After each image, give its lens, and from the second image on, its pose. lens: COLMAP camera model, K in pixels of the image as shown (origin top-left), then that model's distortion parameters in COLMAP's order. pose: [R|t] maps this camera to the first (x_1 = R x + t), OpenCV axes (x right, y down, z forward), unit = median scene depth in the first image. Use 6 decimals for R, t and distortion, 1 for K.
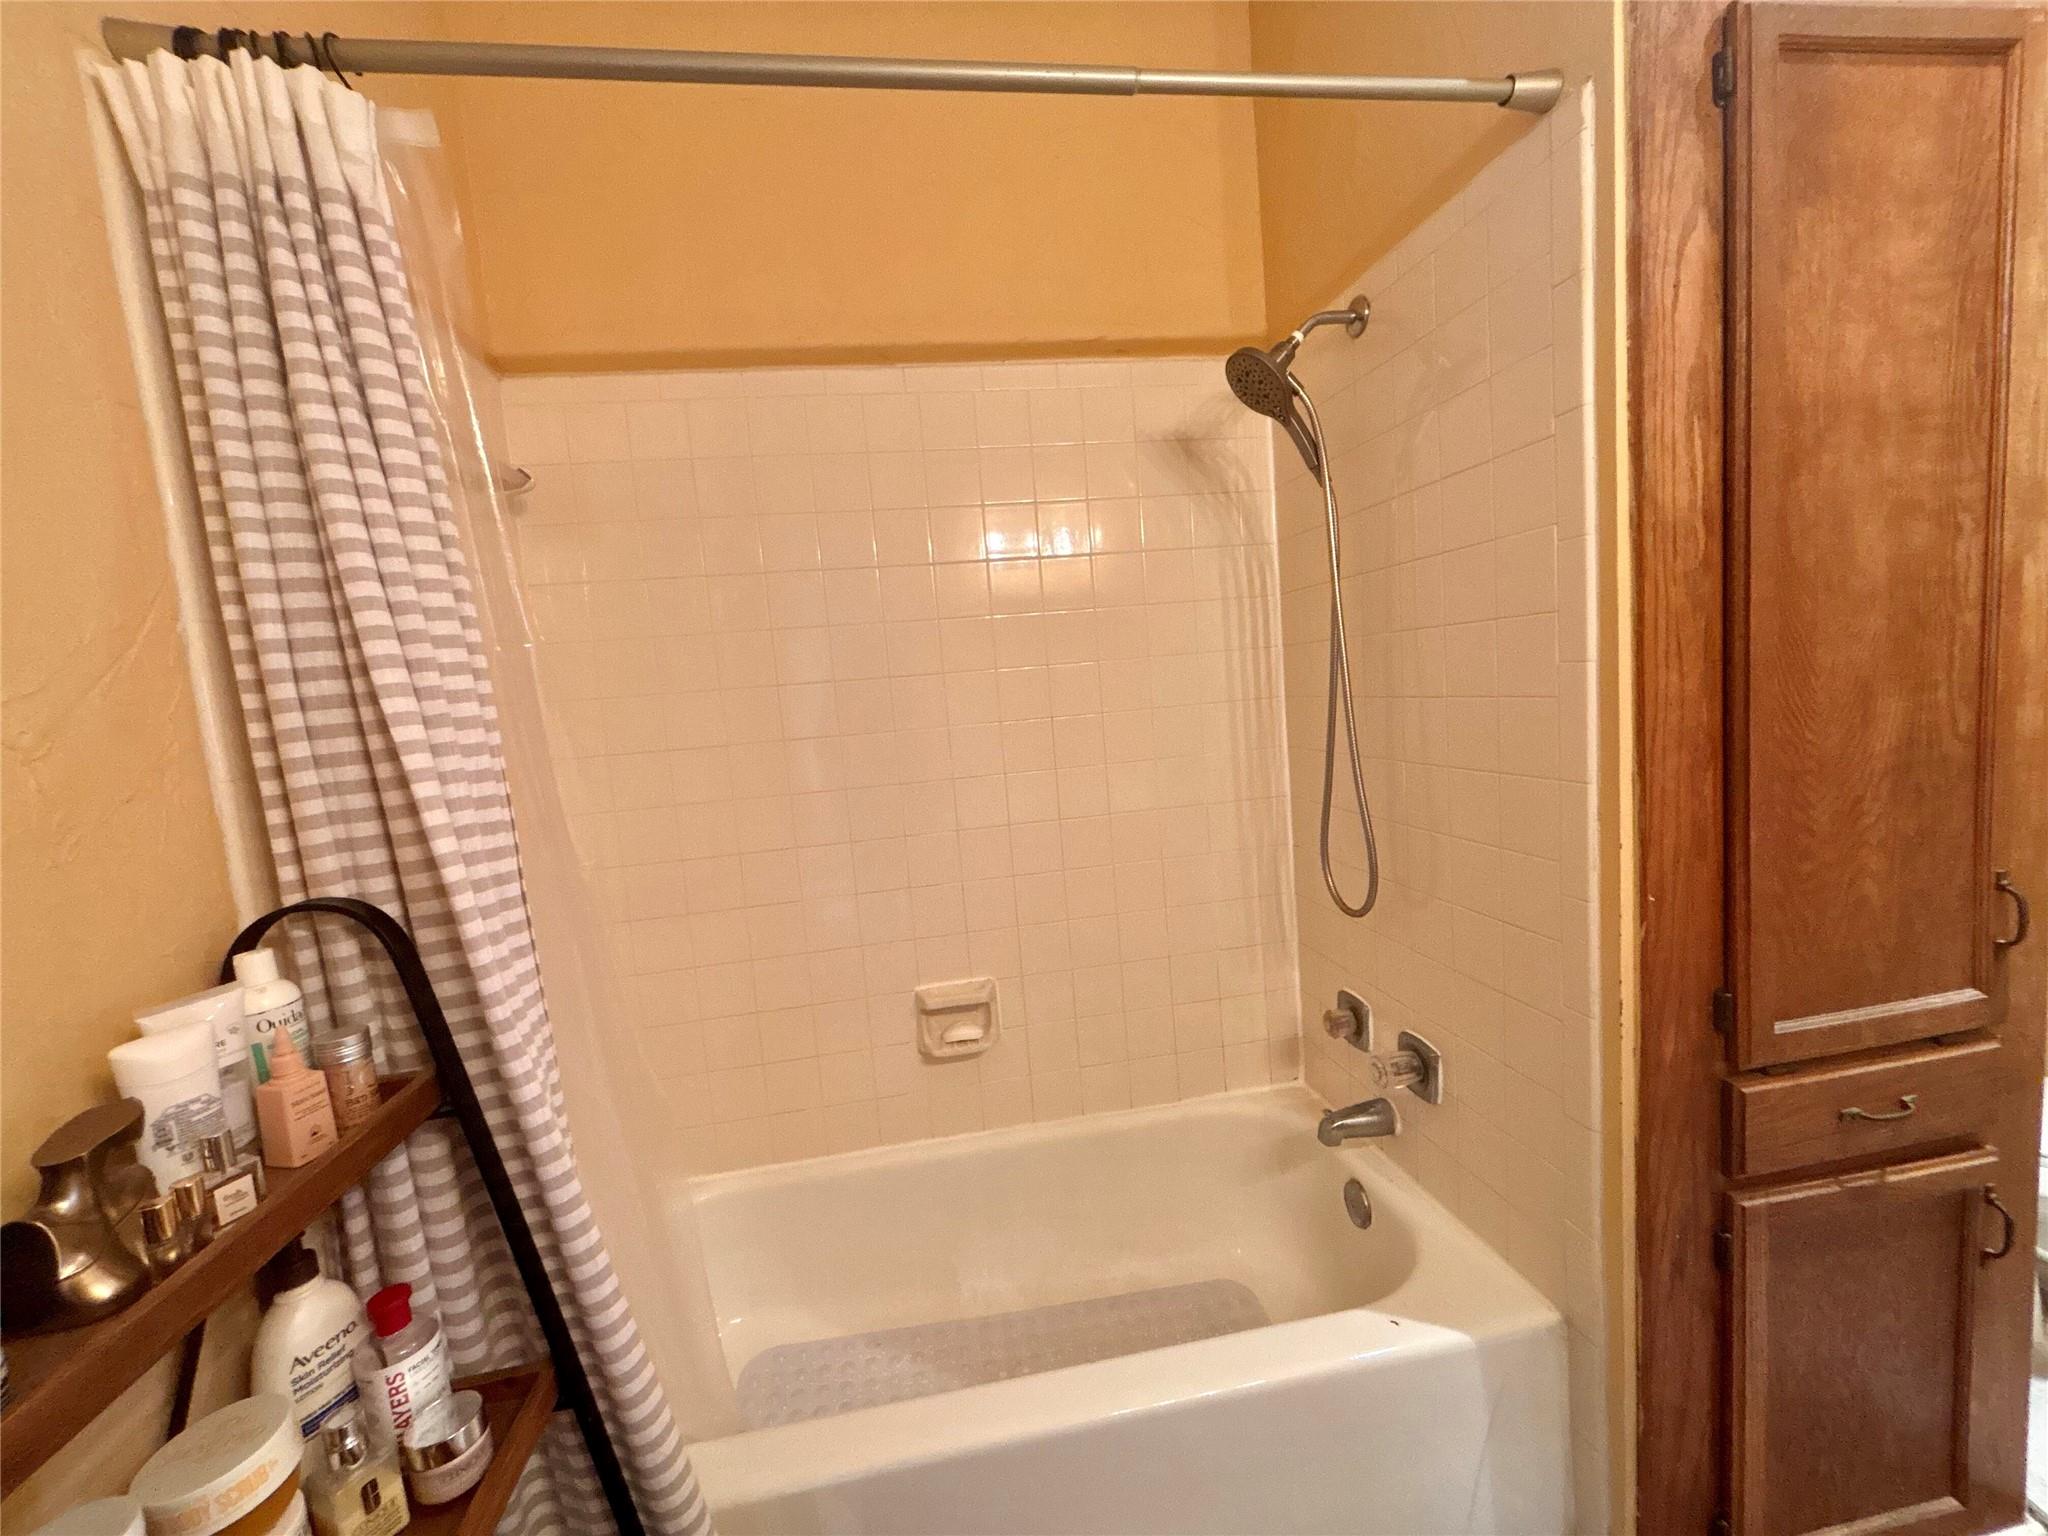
lens RADIAL K [[825.3, 0, 1024.0], [0, 825.3, 768.0], [0, 0, 1]] dist [-0.000750, 0.000234]
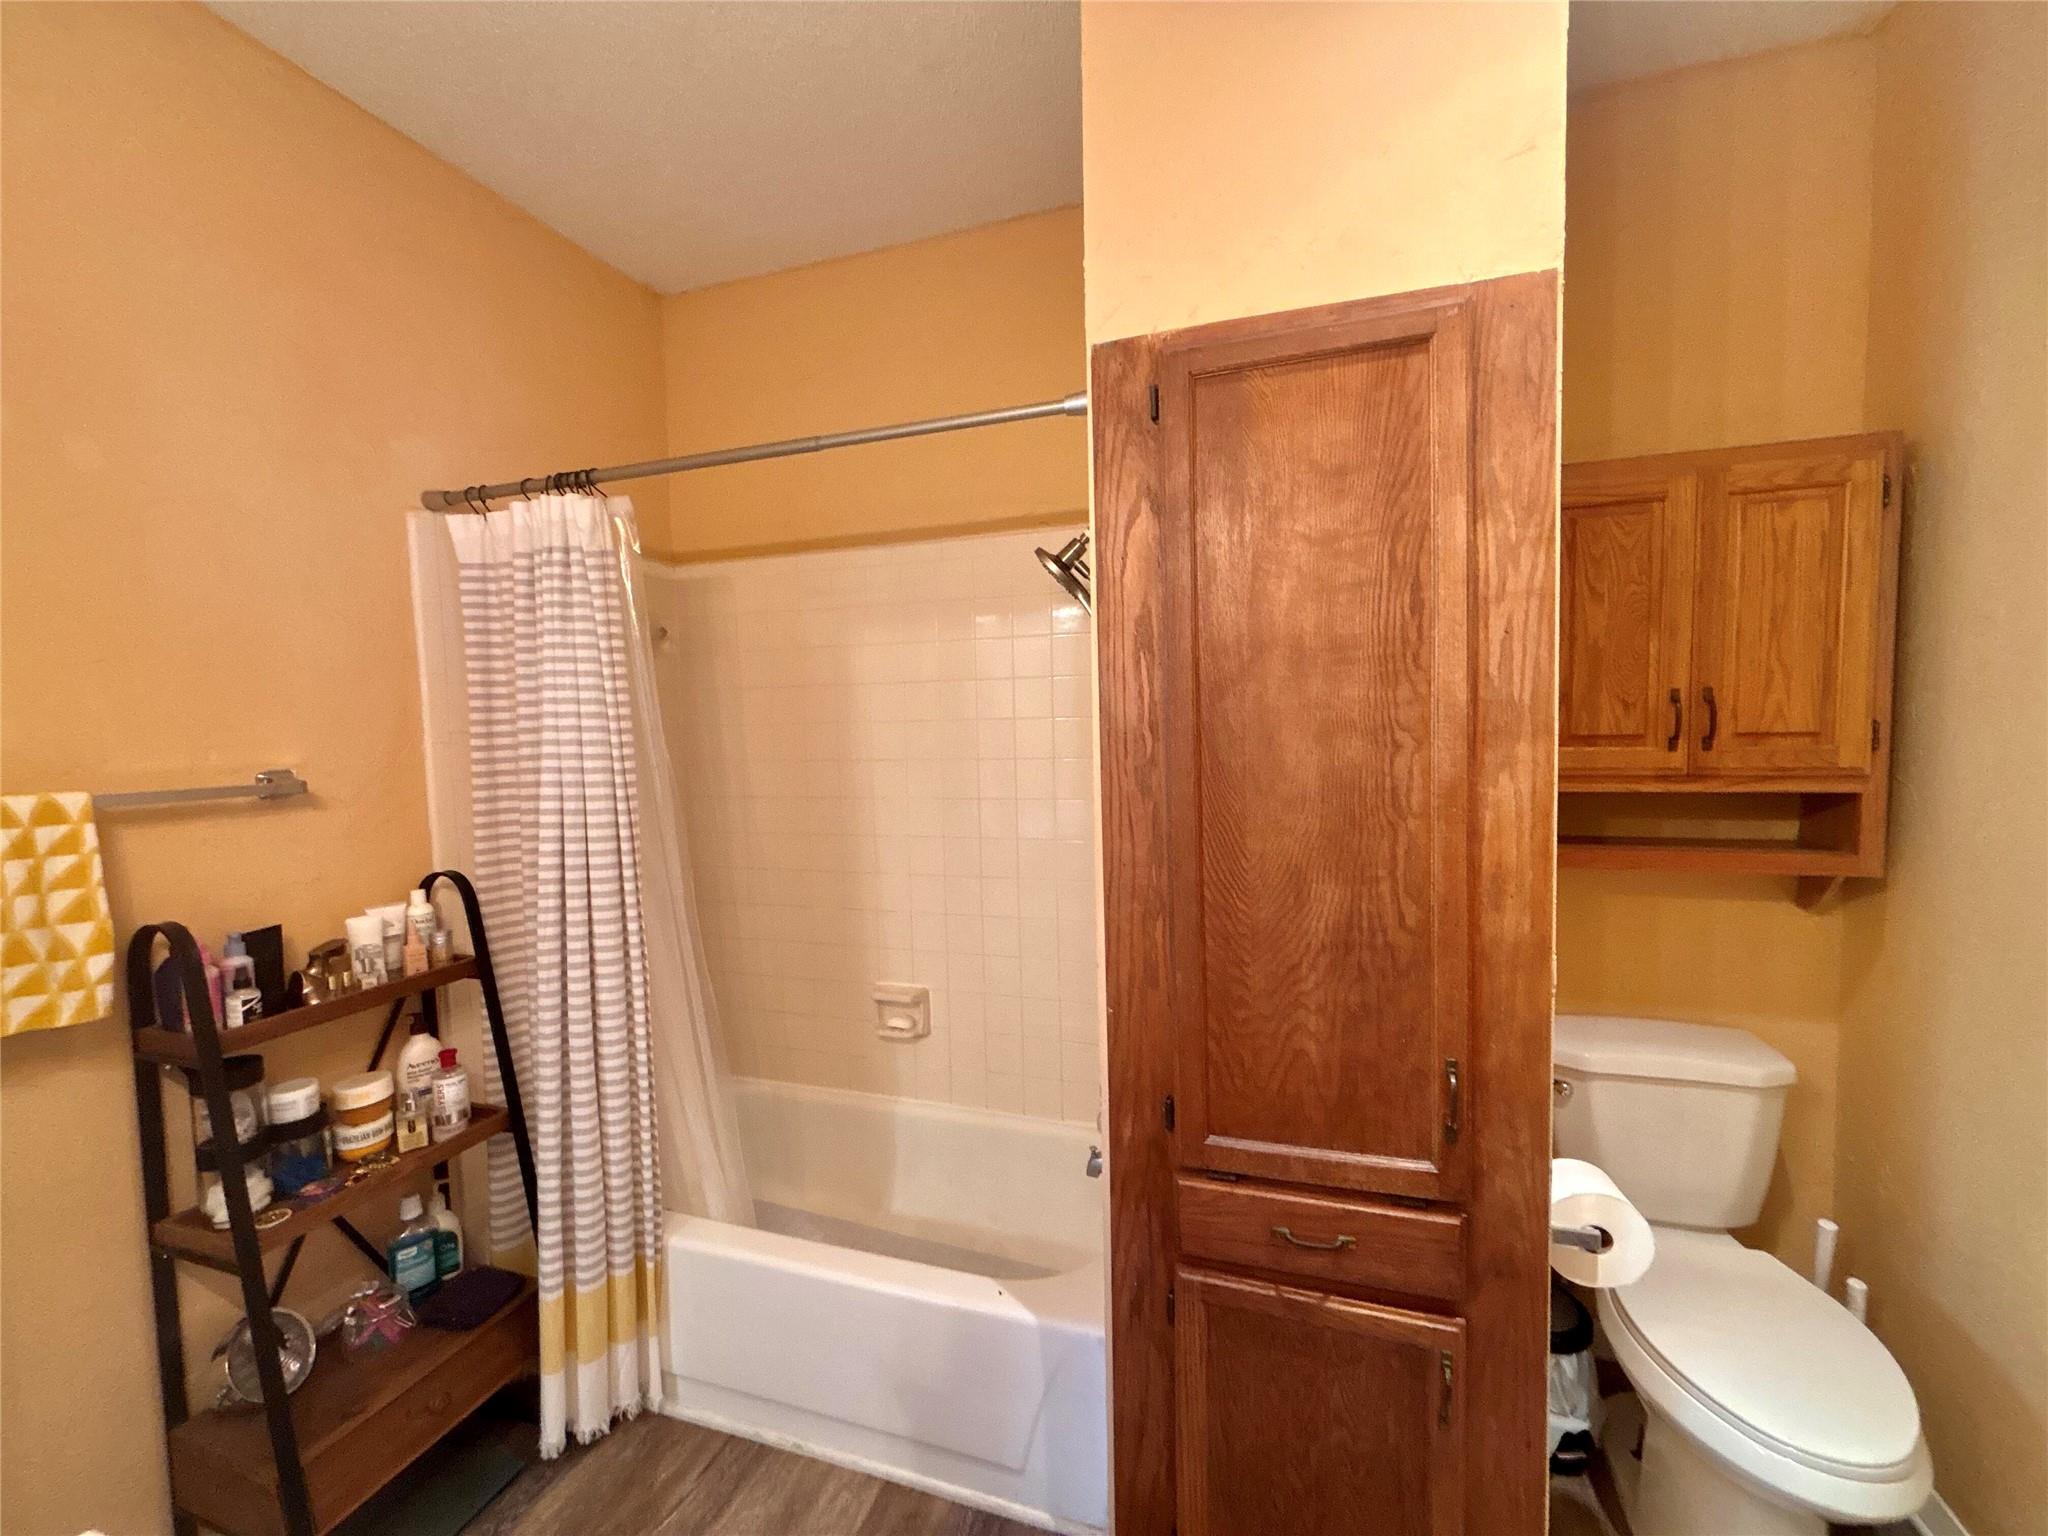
lens RADIAL K [[830.5, 0, 1028.7], [0, 830.5, 766.5], [0, 0, 1]] dist [-0.003093, -0.000003]
pose [[0.887527, 0.086046, -0.452651, 1.219166], [-0.091560, 0.995752, 0.009762, -0.230121], [0.451568, 0.032780, 0.891635, -0.248190]]
